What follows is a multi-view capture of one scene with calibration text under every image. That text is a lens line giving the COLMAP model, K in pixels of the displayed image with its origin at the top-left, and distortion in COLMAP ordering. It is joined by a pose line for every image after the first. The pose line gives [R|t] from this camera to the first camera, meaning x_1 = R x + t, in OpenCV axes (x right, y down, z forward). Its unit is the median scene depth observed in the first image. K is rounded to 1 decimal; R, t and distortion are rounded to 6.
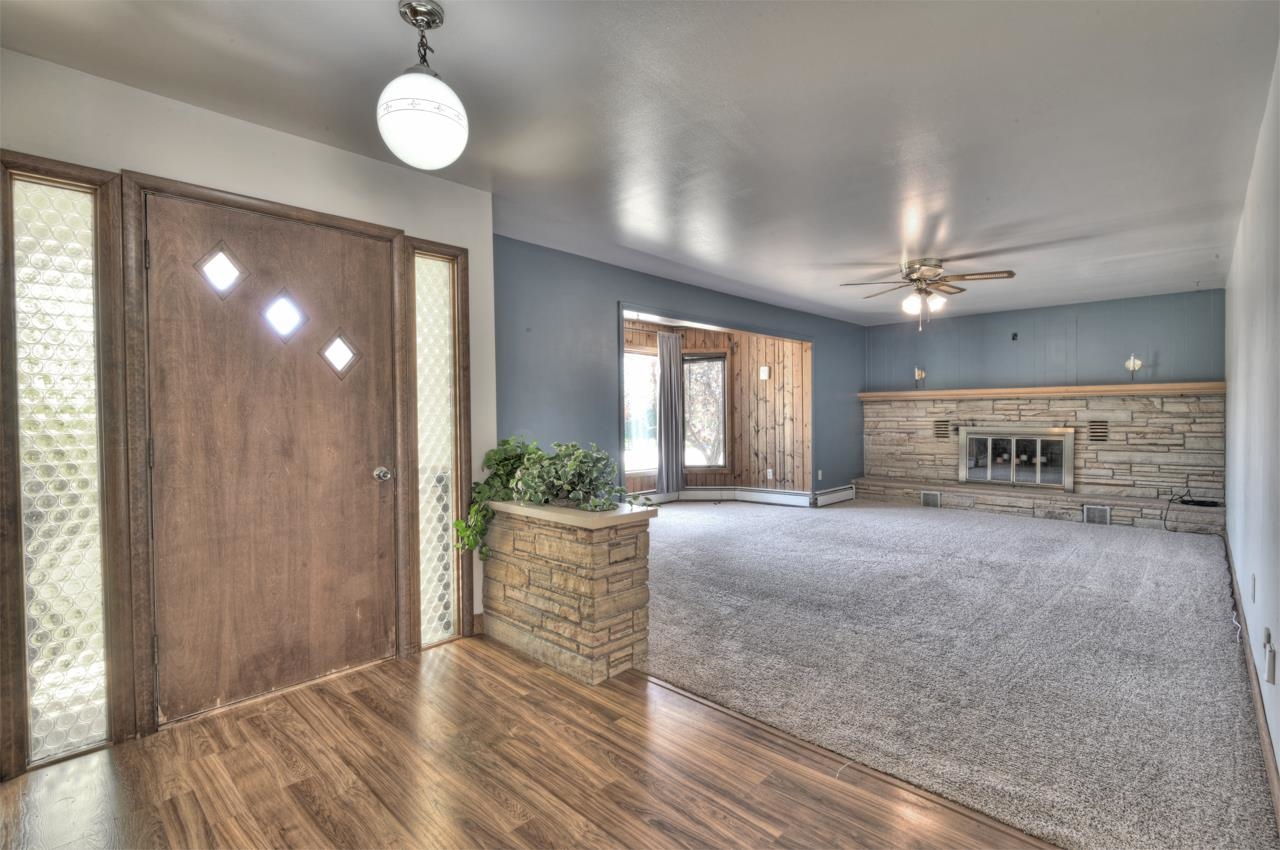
lens RADIAL K [[583.8, 0, 647.4], [0, 583.8, 423.0], [0, 0, 1]] dist [0.001008, 0.000809]
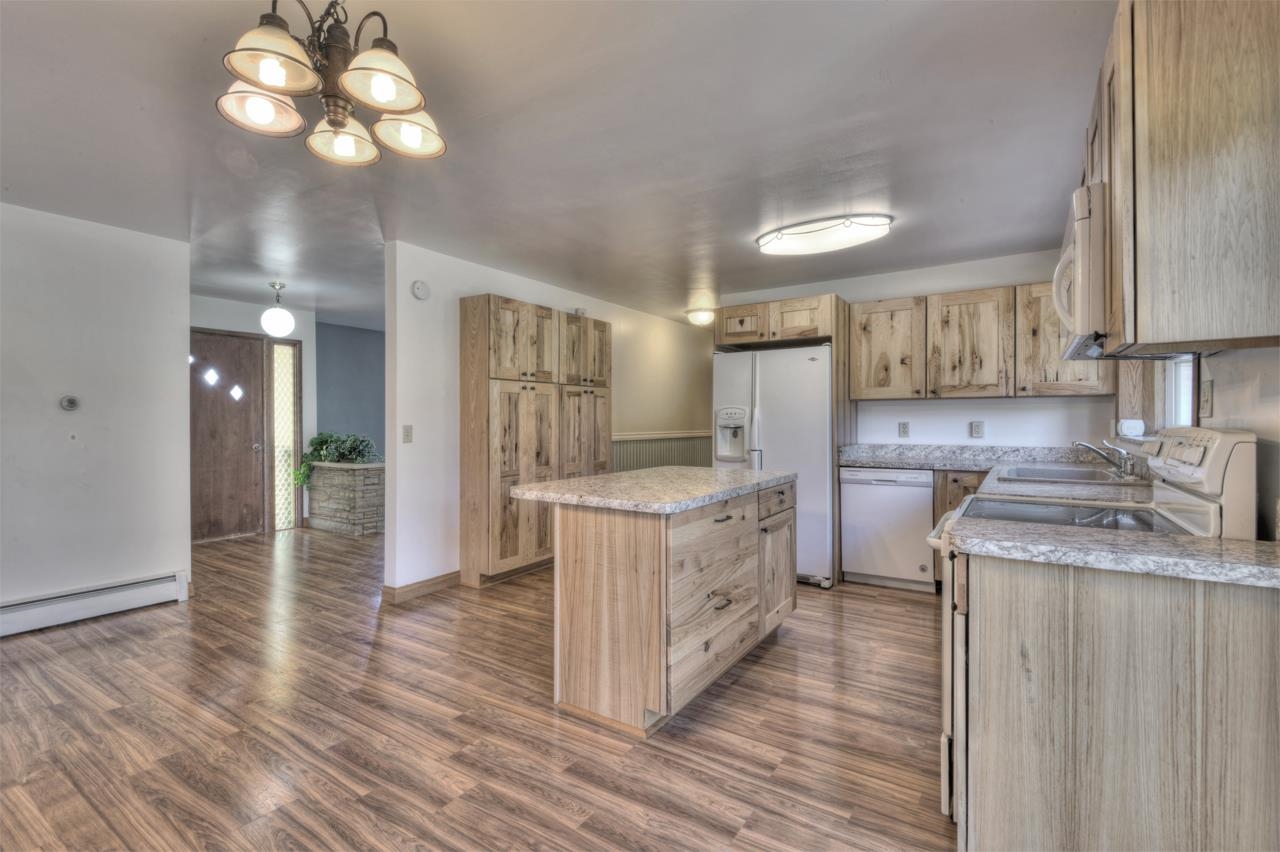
lens RADIAL K [[583.8, 0, 629.9], [0, 583.8, 425.2], [0, 0, 1]] dist [0.001008, 0.000809]
pose [[0.983343, 0.011230, 0.181414, 0.495952], [-0.011241, 0.999936, -0.000967, -0.008339], [-0.181414, -0.001088, 0.983406, -1.336547]]
